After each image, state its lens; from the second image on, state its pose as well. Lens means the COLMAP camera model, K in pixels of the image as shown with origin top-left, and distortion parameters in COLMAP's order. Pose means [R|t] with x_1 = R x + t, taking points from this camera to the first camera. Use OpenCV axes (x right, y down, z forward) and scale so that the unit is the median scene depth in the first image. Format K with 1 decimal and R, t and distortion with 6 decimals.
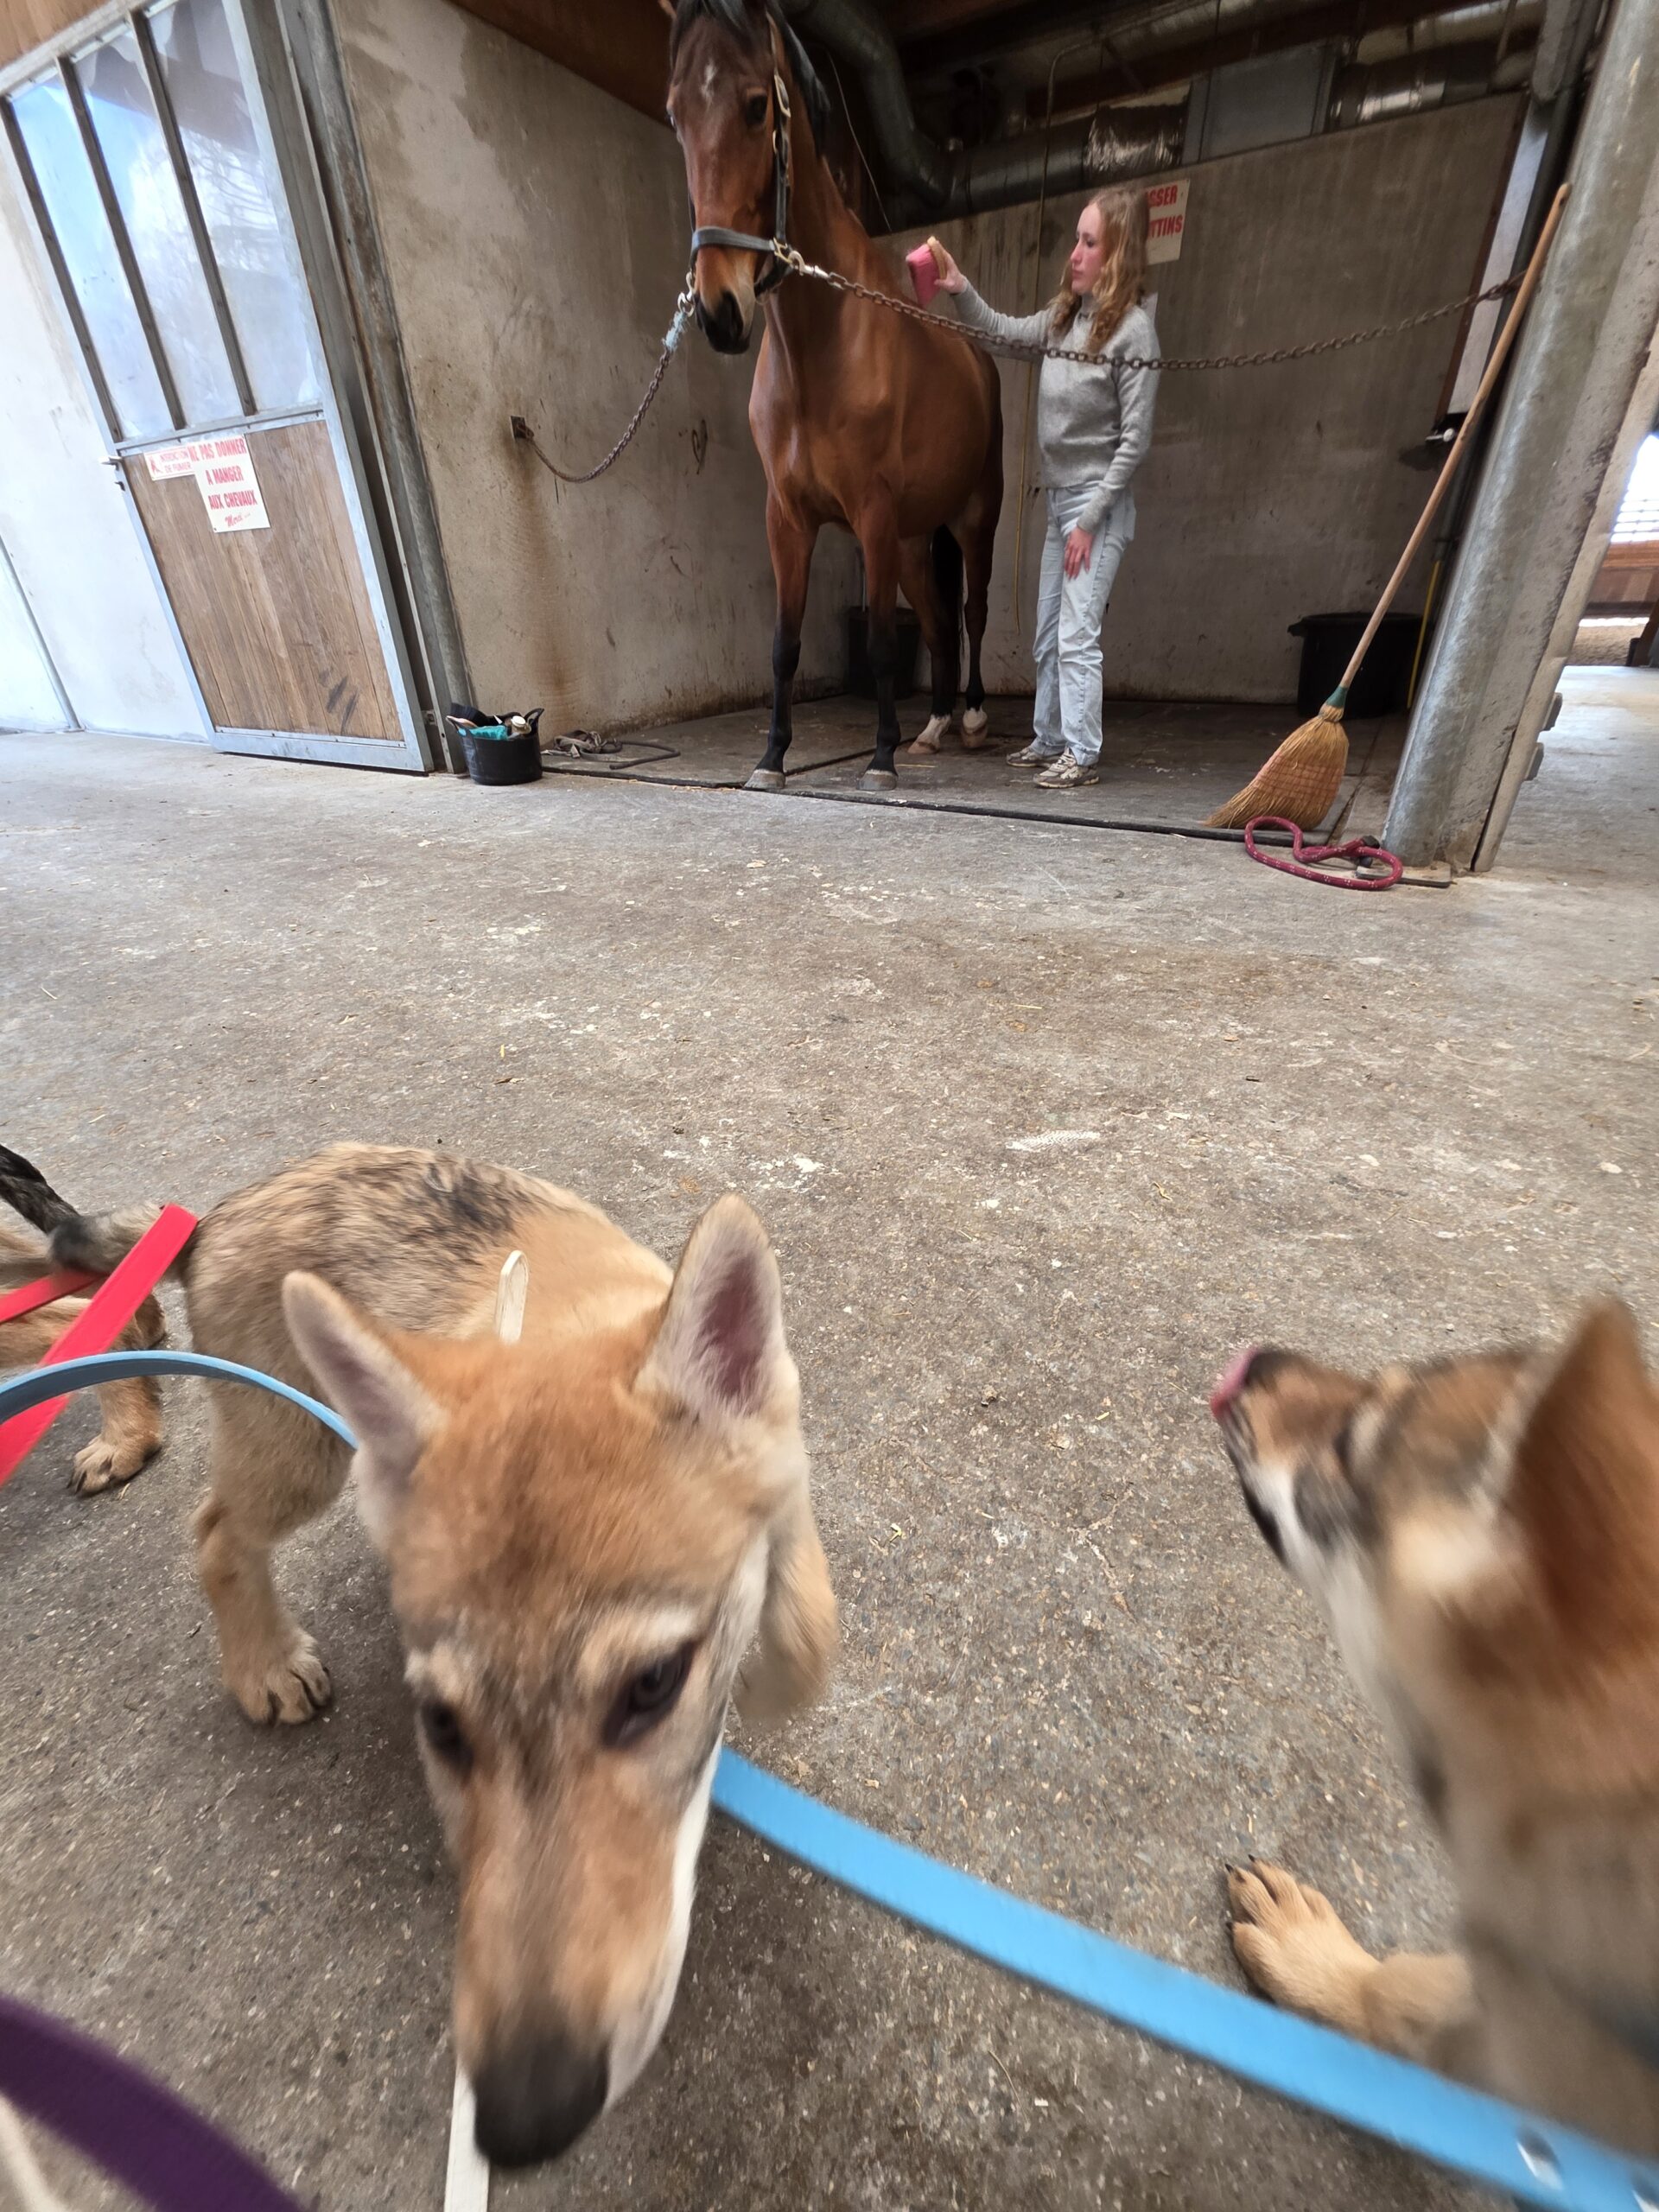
lens RADIAL K [[871.0, 0, 829.8], [0, 871.0, 1099.5], [0, 0, 1]] dist [0.000700, 0.000051]
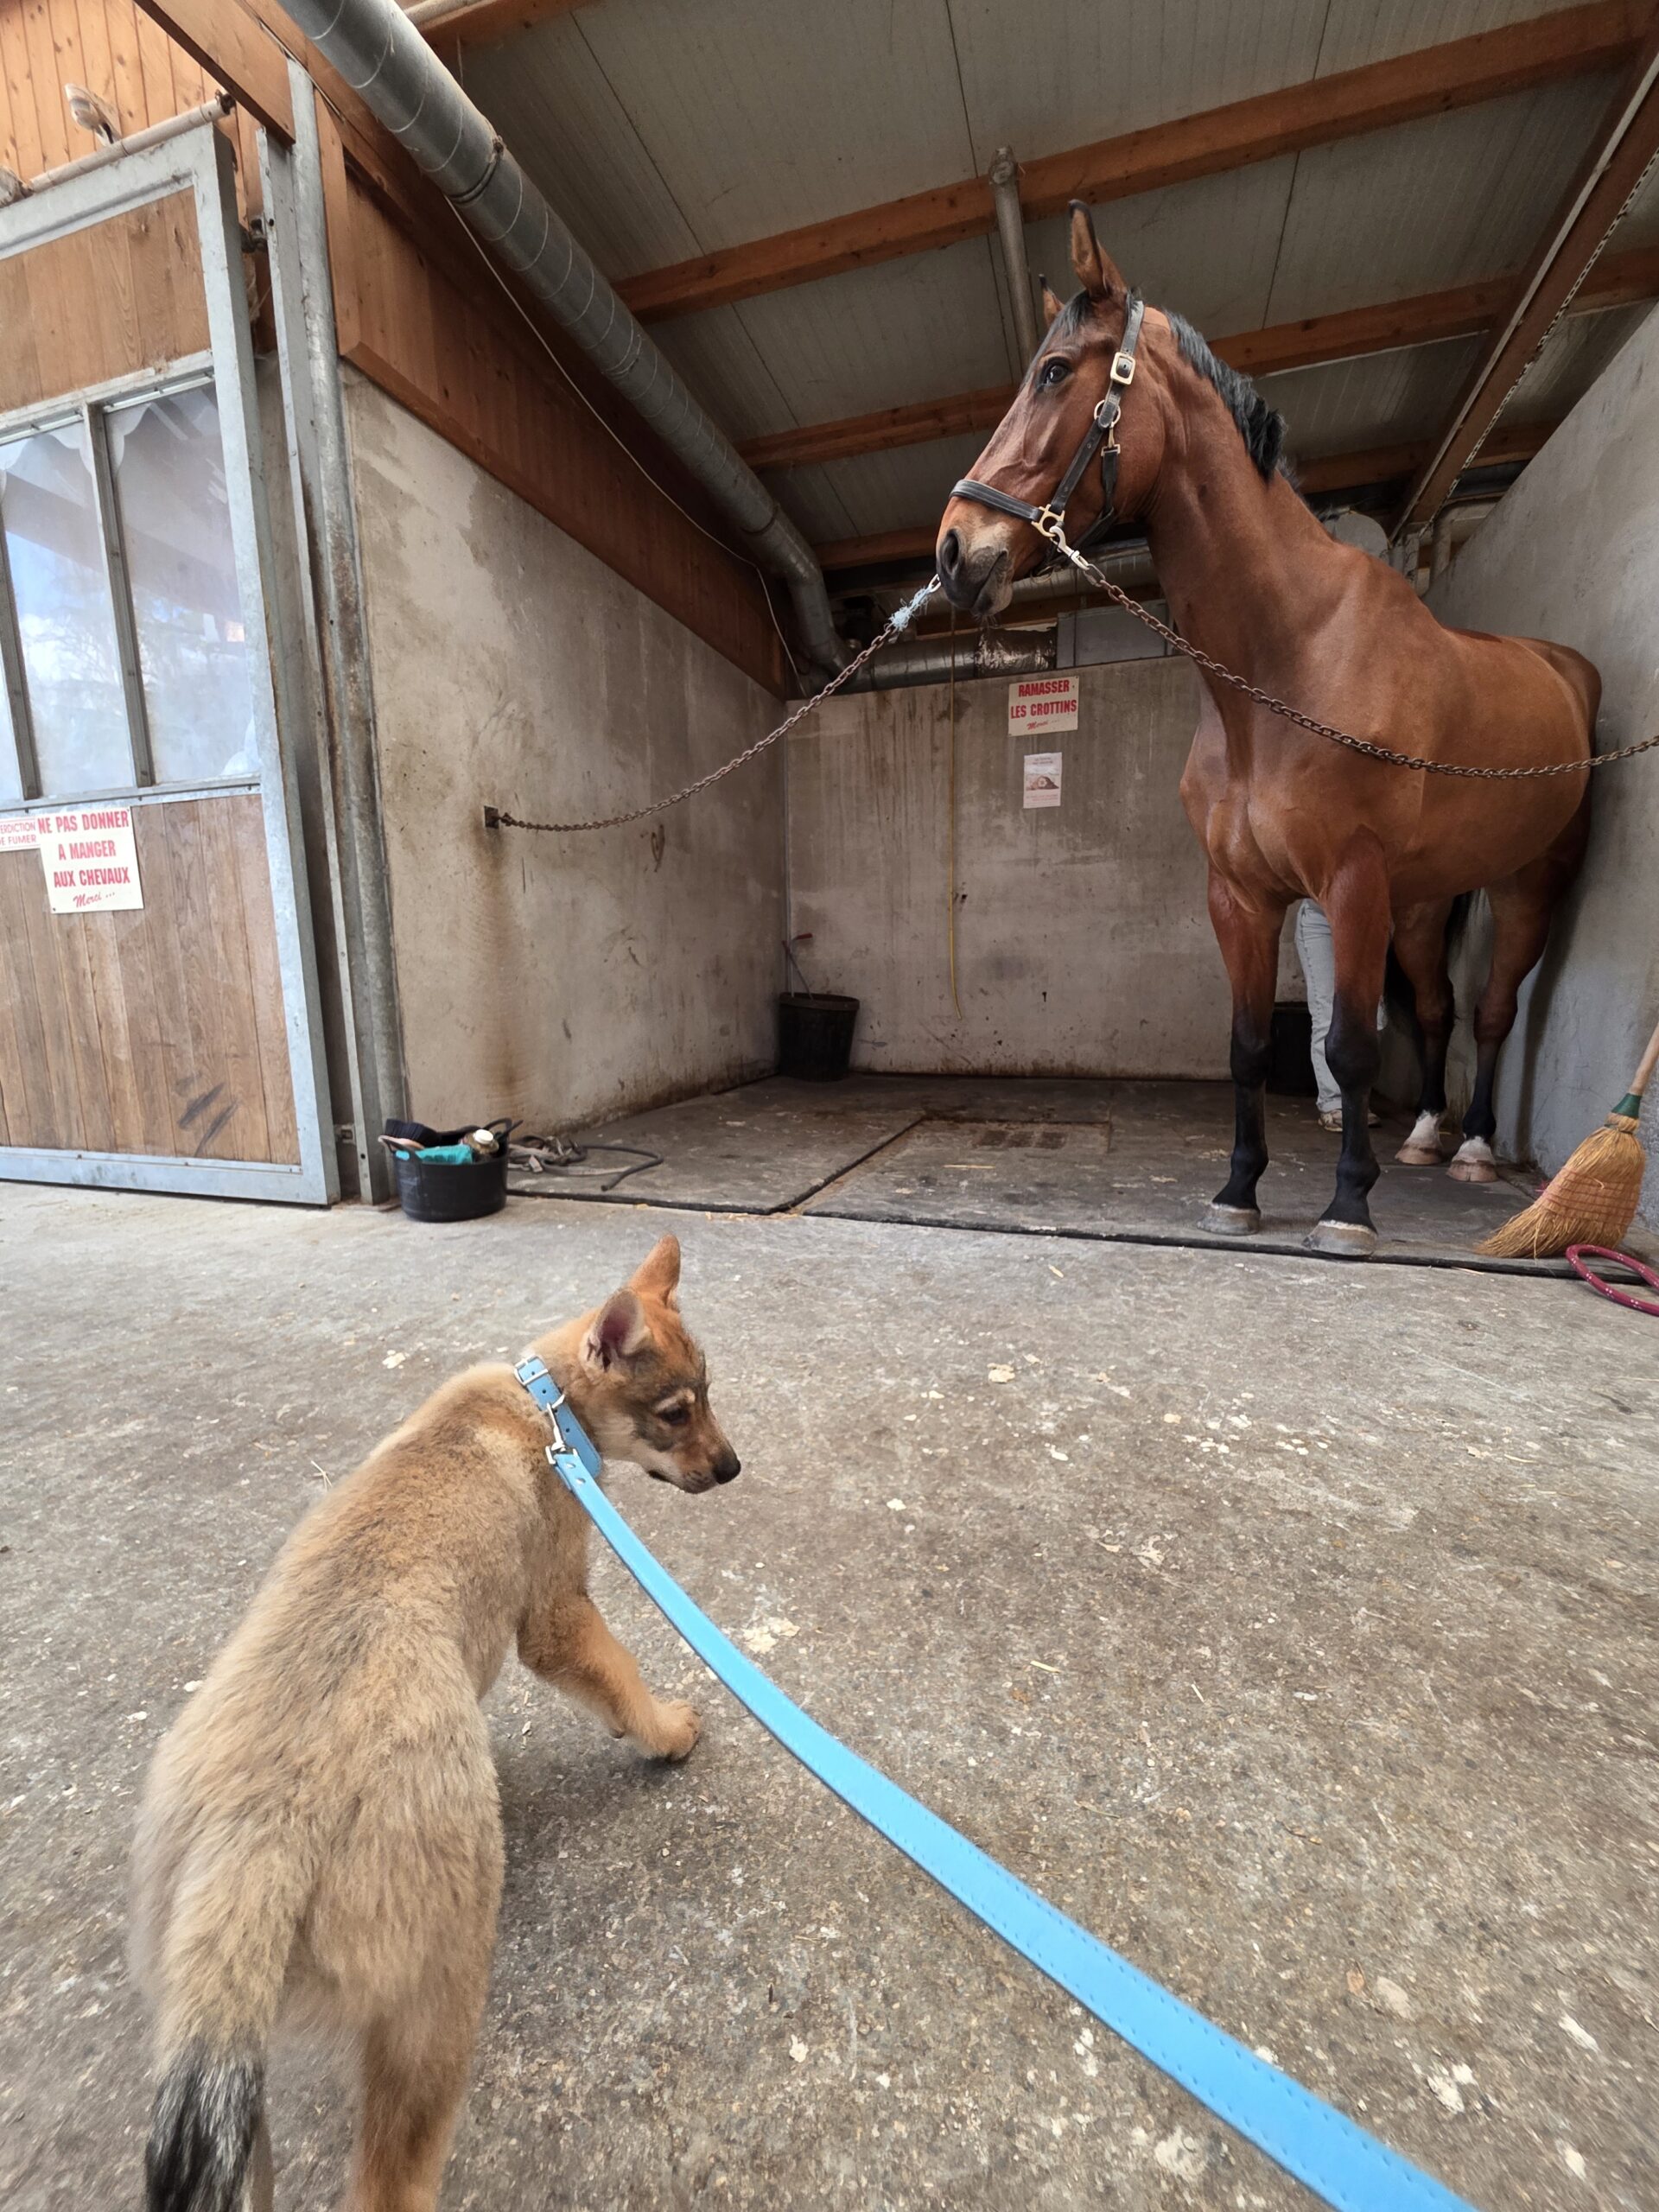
lens RADIAL K [[820.6, 0, 768.4], [0, 820.6, 1100.0], [0, 0, 1]] dist [0.001362, -0.000068]
pose [[0.975665, -0.027712, 0.217510, -0.402923], [0.105179, 0.929556, -0.353359, -0.283175], [-0.192395, 0.367637, 0.909850, 0.452438]]
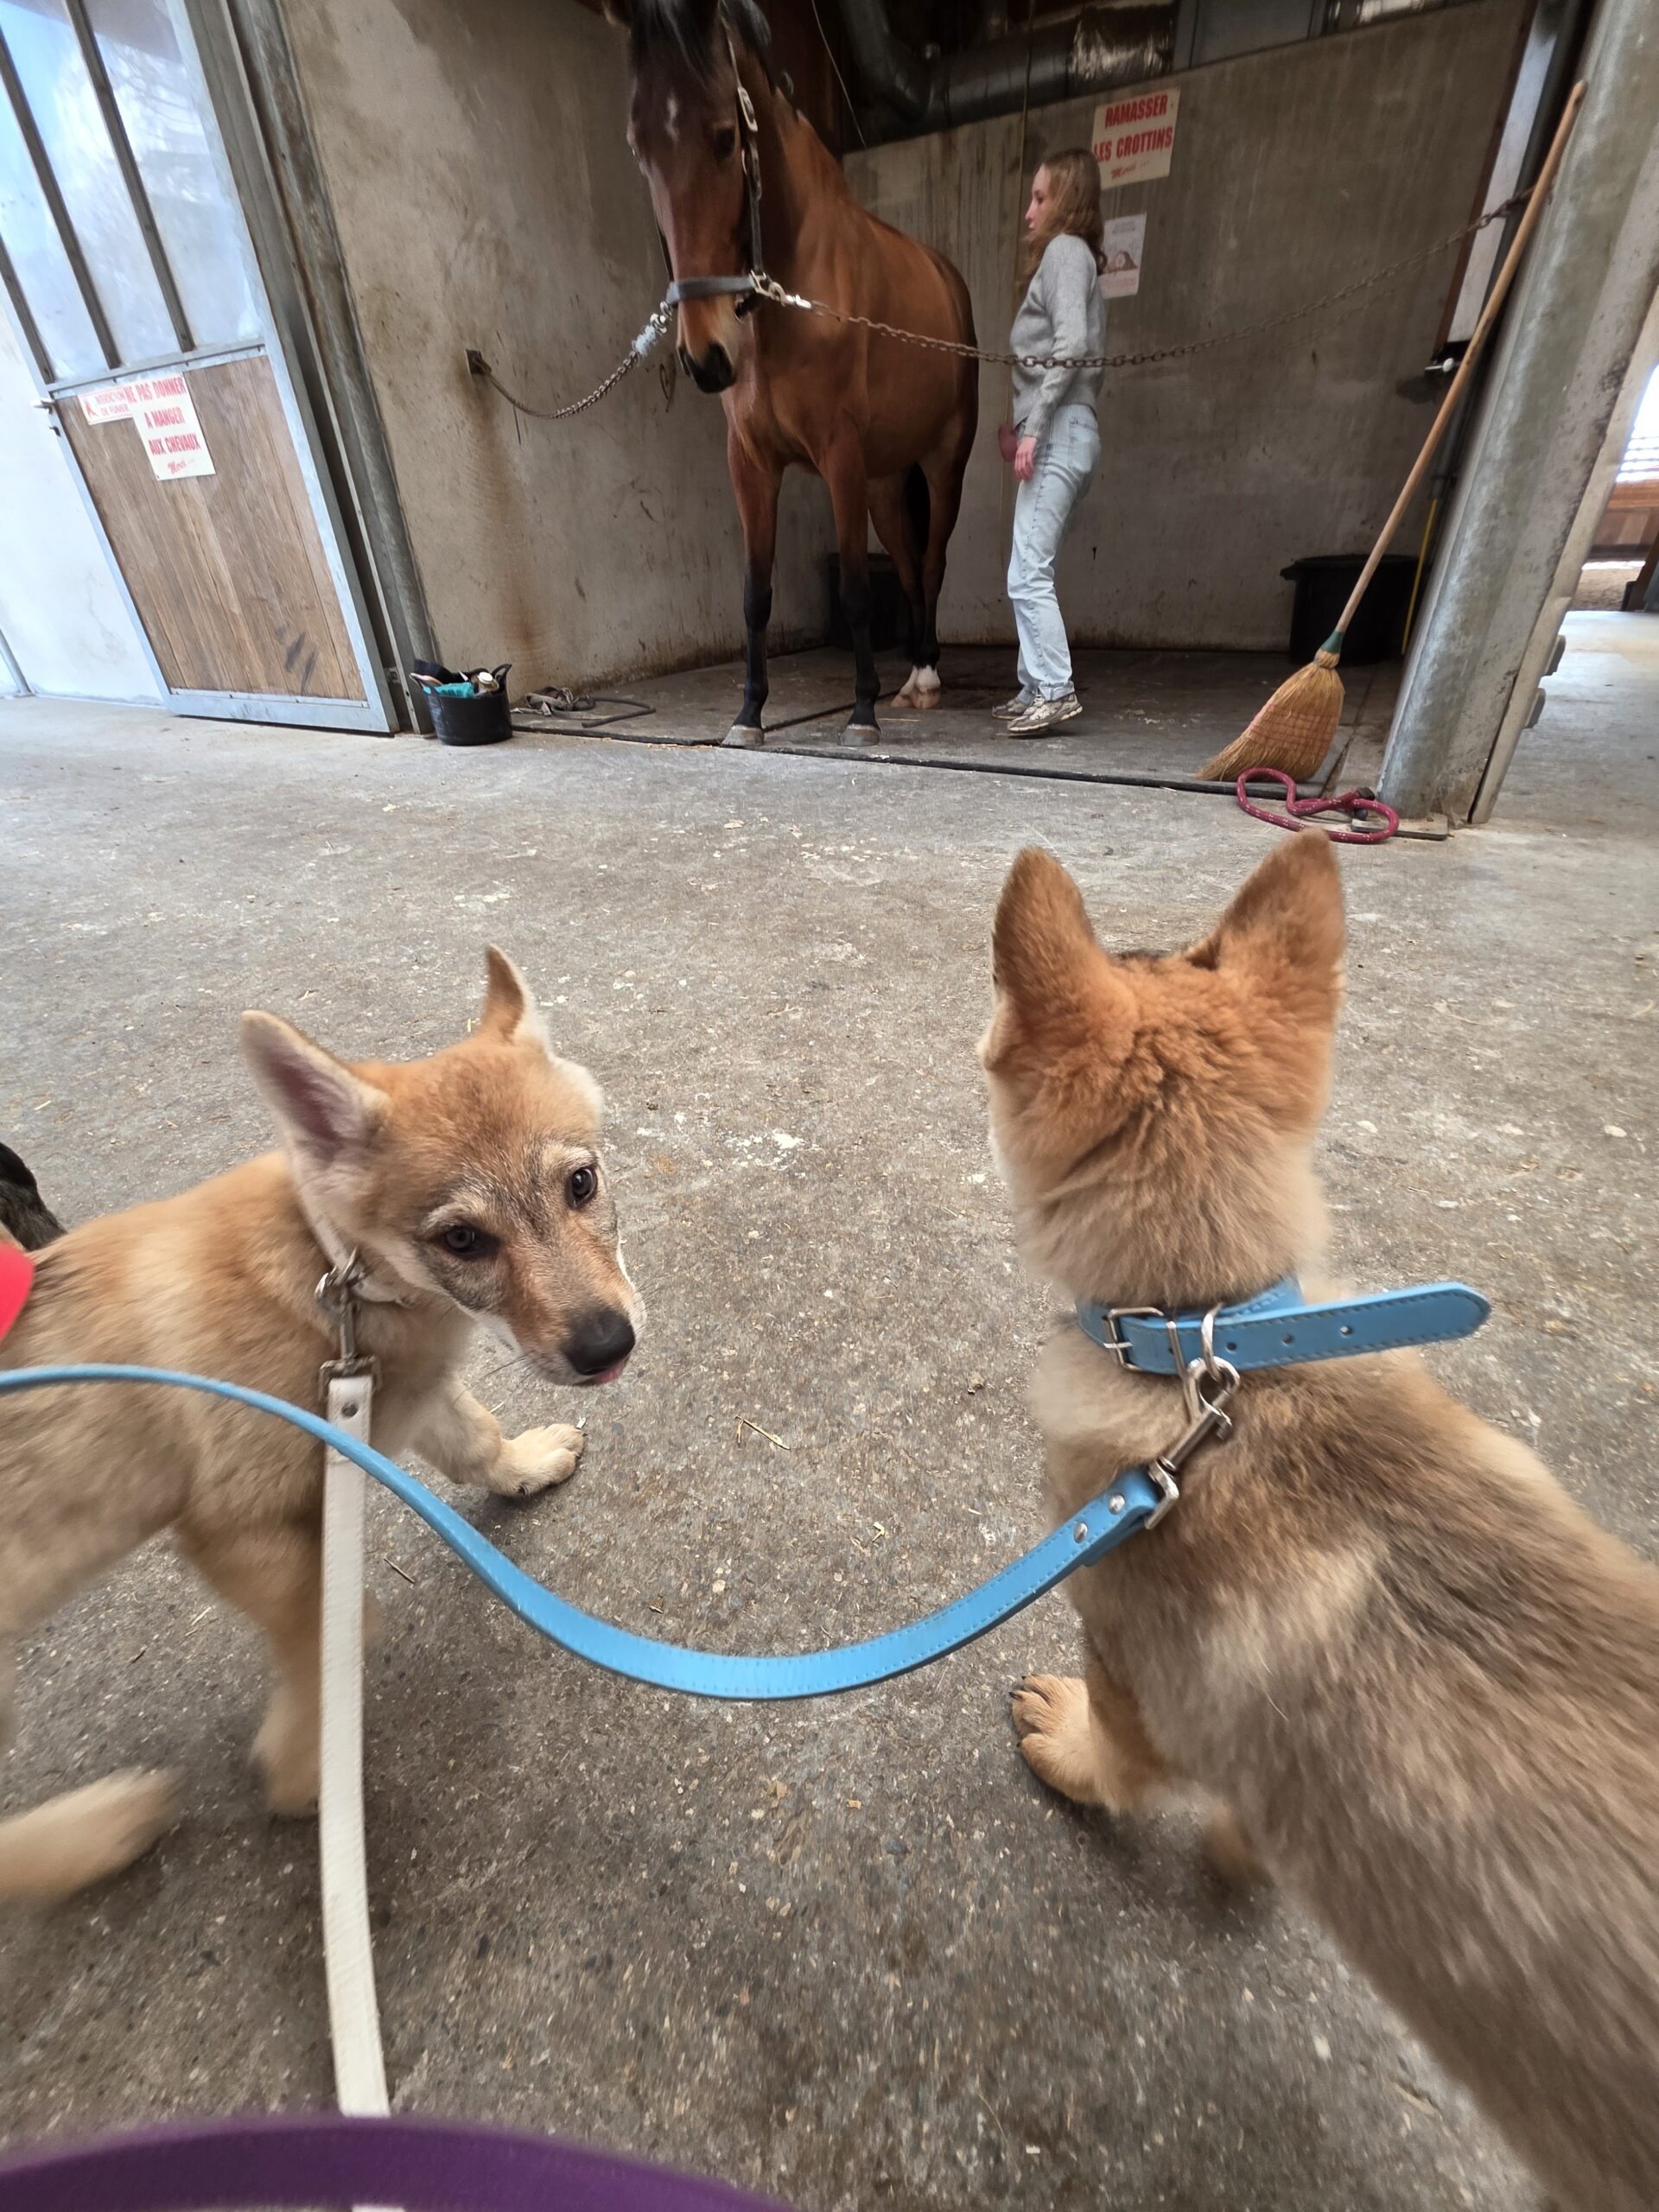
lens RADIAL K [[869.4, 0, 832.8], [0, 869.4, 1096.1], [0, 0, 1]] dist [-0.000530, 0.000481]
pose [[0.999741, -0.018494, 0.013261, 0.007607], [0.017938, 0.999002, 0.040894, -0.007207], [-0.014004, -0.040645, 0.999075, 0.023817]]
